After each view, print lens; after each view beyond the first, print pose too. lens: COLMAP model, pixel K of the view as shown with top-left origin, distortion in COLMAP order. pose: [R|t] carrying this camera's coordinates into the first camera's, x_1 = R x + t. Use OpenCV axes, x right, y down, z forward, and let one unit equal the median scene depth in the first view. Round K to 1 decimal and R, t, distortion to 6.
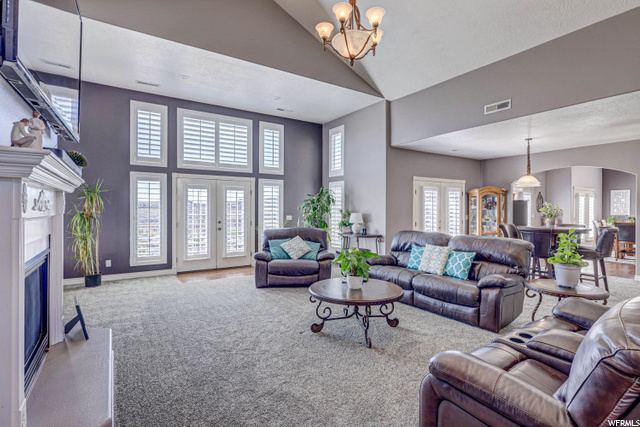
lens RADIAL K [[325.0, 0, 320.0], [0, 325.0, 213.5], [0, 0, 1]] dist [0.012810, 0.000114]
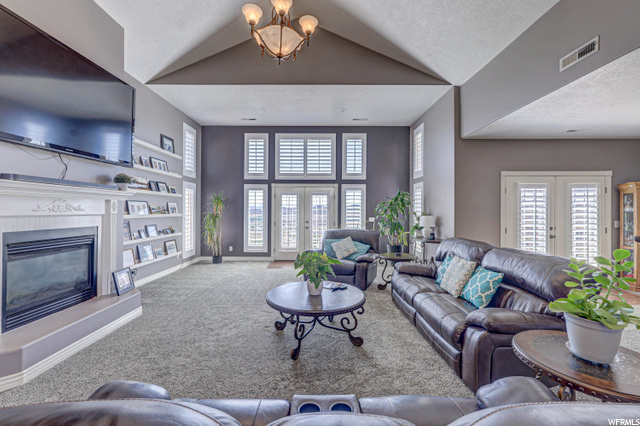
lens RADIAL K [[275.9, 0, 320.0], [0, 275.9, 213.0], [0, 0, 1]] dist [0.000979, 0.000328]
pose [[0.823671, 0.005581, -0.567041, 0.329510], [-0.011641, 0.999907, -0.007069, -0.000657], [0.566949, 0.012423, 0.823660, 0.195431]]
